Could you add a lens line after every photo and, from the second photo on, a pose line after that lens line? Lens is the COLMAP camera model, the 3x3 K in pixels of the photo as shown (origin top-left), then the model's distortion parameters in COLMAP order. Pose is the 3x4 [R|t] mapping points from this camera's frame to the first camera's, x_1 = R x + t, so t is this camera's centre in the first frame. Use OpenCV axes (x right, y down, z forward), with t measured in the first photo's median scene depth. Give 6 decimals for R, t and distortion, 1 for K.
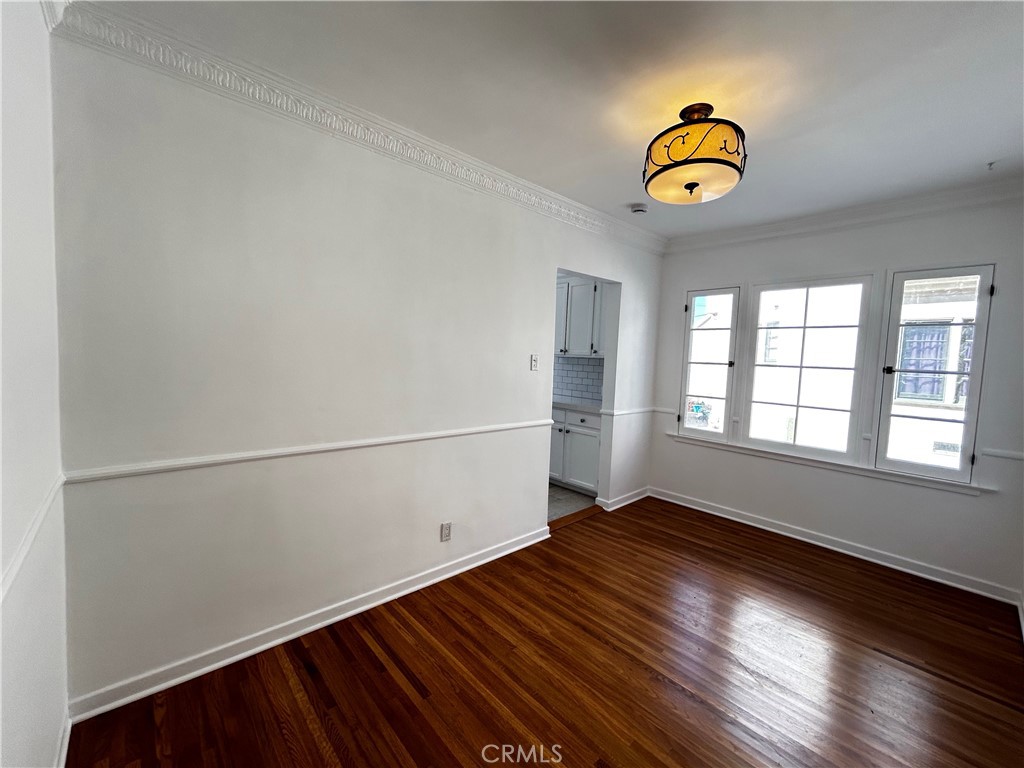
lens RADIAL K [[413.7, 0, 512.3], [0, 413.7, 384.8], [0, 0, 1]] dist [-0.000089, 0.000358]
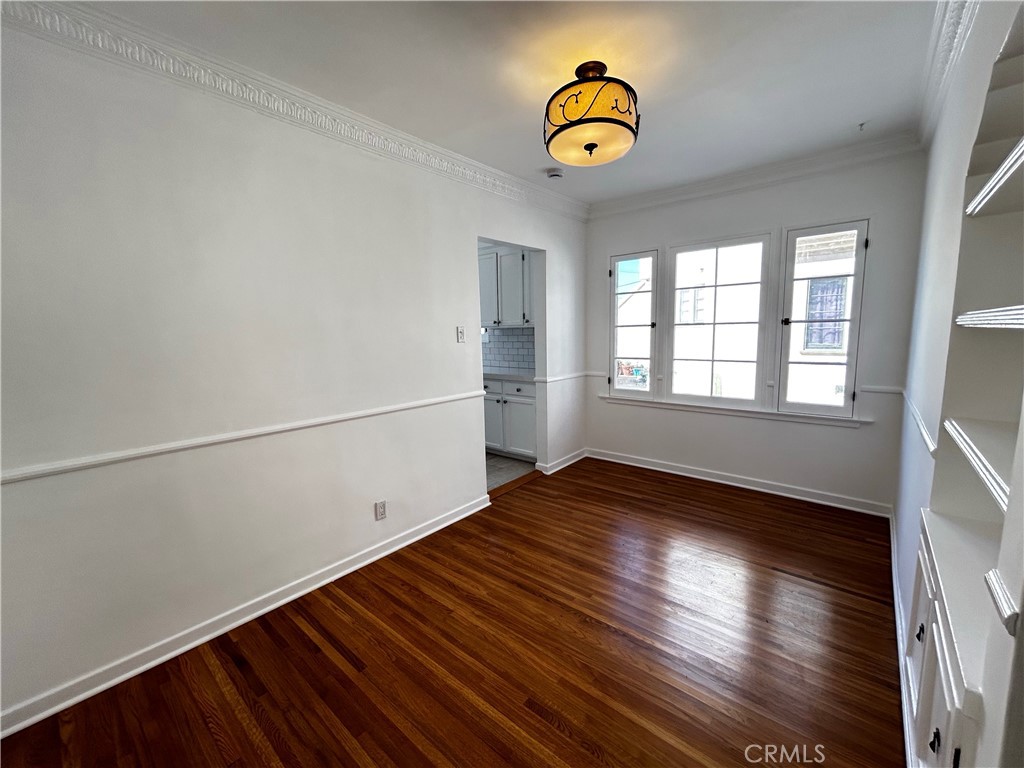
lens RADIAL K [[413.7, 0, 512.3], [0, 413.7, 385.1], [0, 0, 1]] dist [-0.000089, 0.000358]
pose [[0.990347, -0.075309, 0.116364, 0.058721], [0.068319, 0.995676, 0.062935, 0.014682], [-0.120601, -0.054378, 0.991211, -0.005852]]
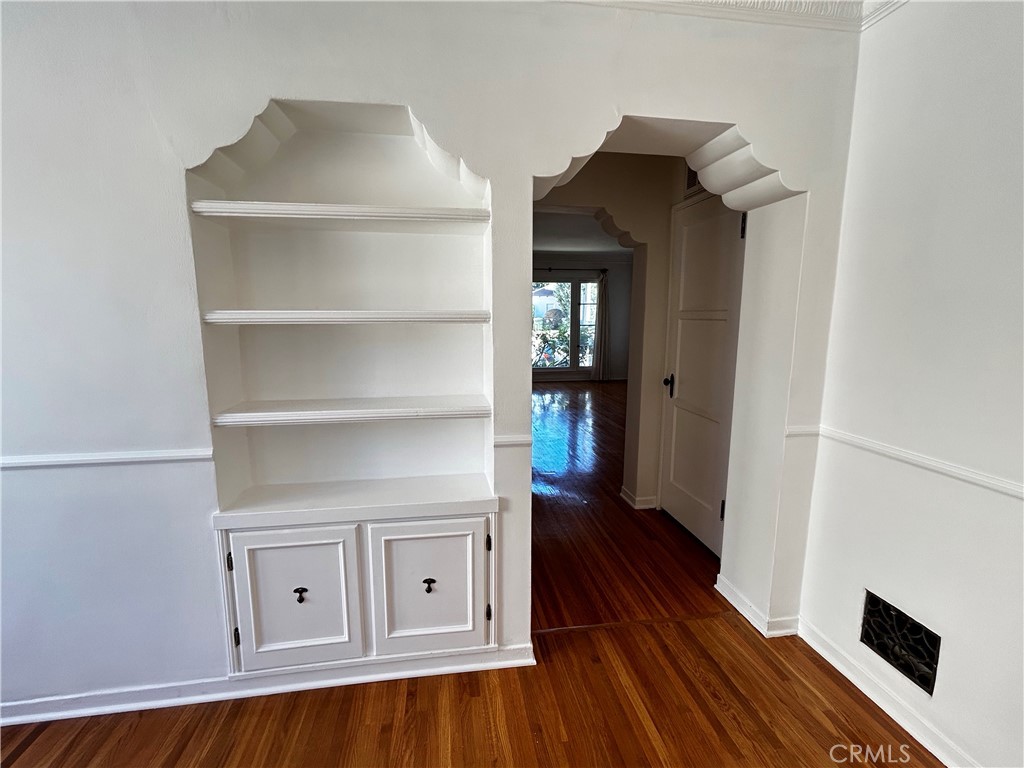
lens RADIAL K [[454.6, 0, 512.2], [0, 454.6, 384.5], [0, 0, 1]] dist [-0.001015, 0.002684]
pose [[-0.838395, -0.122333, 0.531158, 0.048502], [0.006367, 0.972224, 0.233966, -0.044092], [-0.545027, 0.199538, -0.814328, 0.715968]]
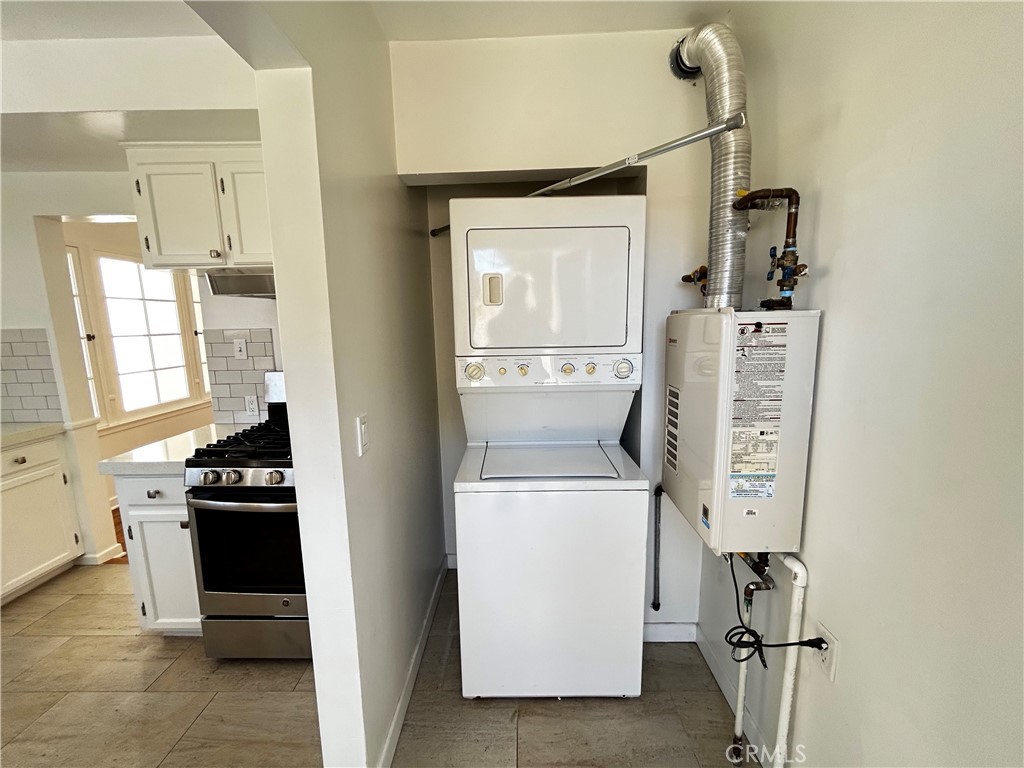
lens RADIAL K [[413.7, 0, 512.4], [0, 413.7, 382.7], [0, 0, 1]] dist [-0.000089, 0.000358]
pose [[-0.726910, -0.126695, 0.674944, -1.001799], [0.041435, 0.972952, 0.227260, -0.166592], [-0.685481, 0.193164, -0.701999, 1.430420]]
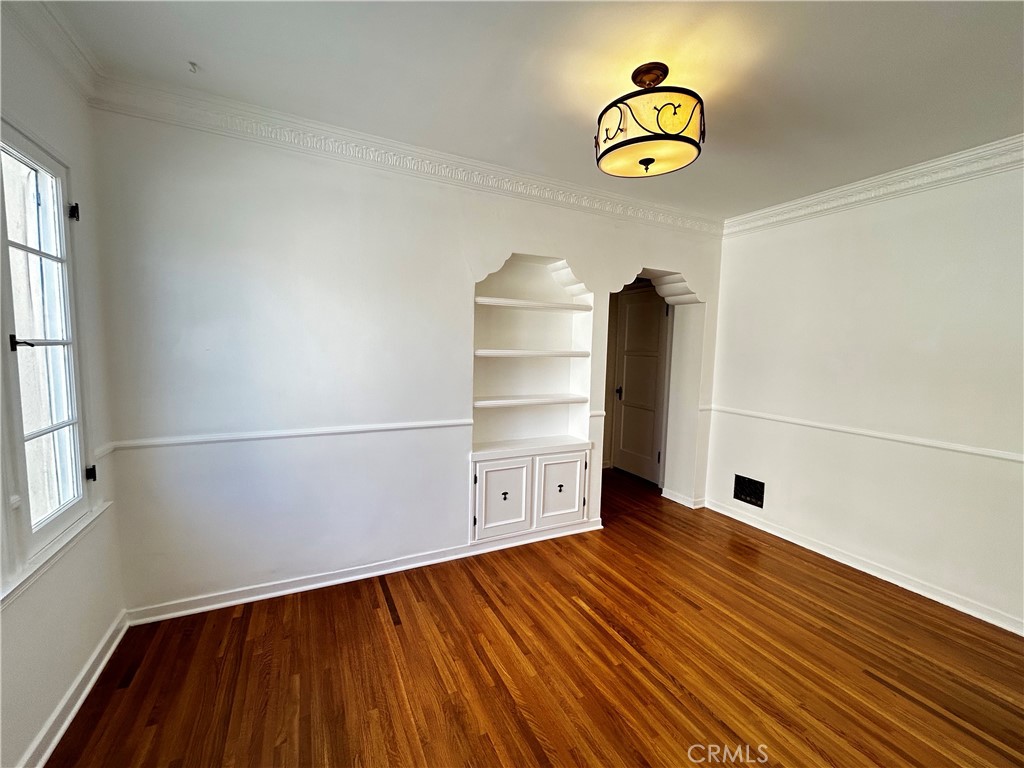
lens RADIAL K [[413.7, 0, 514.2], [0, 413.7, 384.1], [0, 0, 1]] dist [-0.000089, 0.000358]
pose [[-0.961797, -0.085259, 0.260150, 0.306247], [-0.041339, 0.984602, 0.169851, -0.098556], [-0.270626, 0.152608, -0.950512, 1.418286]]
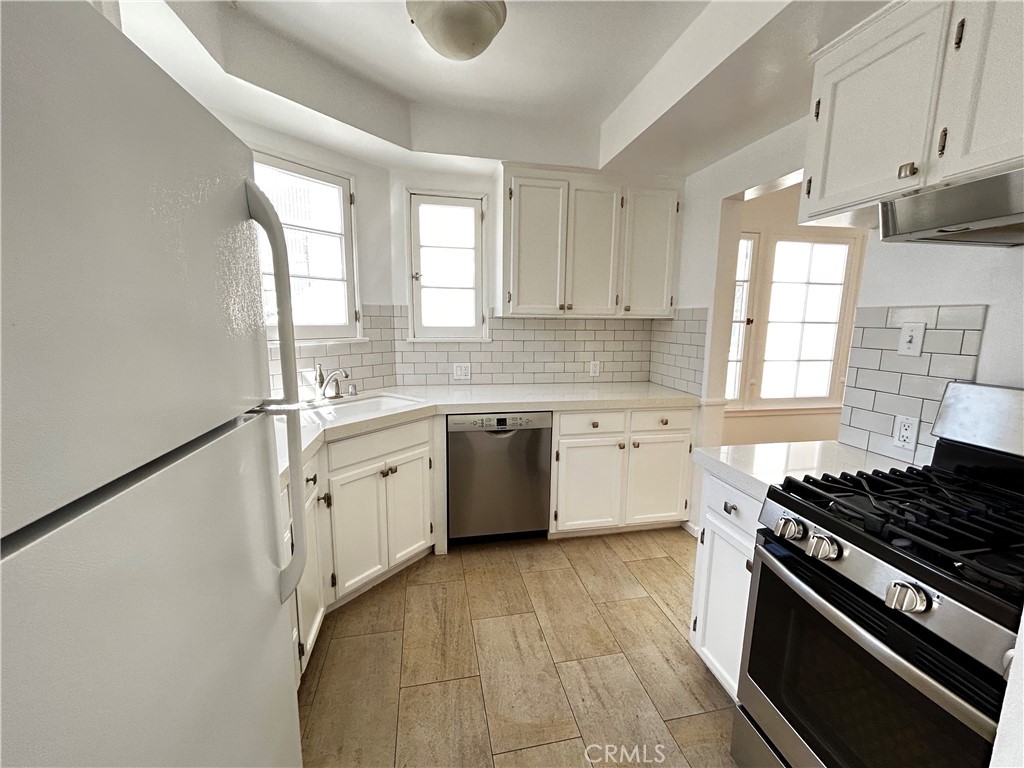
lens RADIAL K [[413.7, 0, 509.2], [0, 413.7, 383.2], [0, 0, 1]] dist [-0.000089, 0.000358]
pose [[0.521655, -0.159261, 0.838160, -0.716744], [0.069189, 0.987083, 0.144496, -0.117685], [-0.850346, -0.017386, 0.525936, 1.357271]]
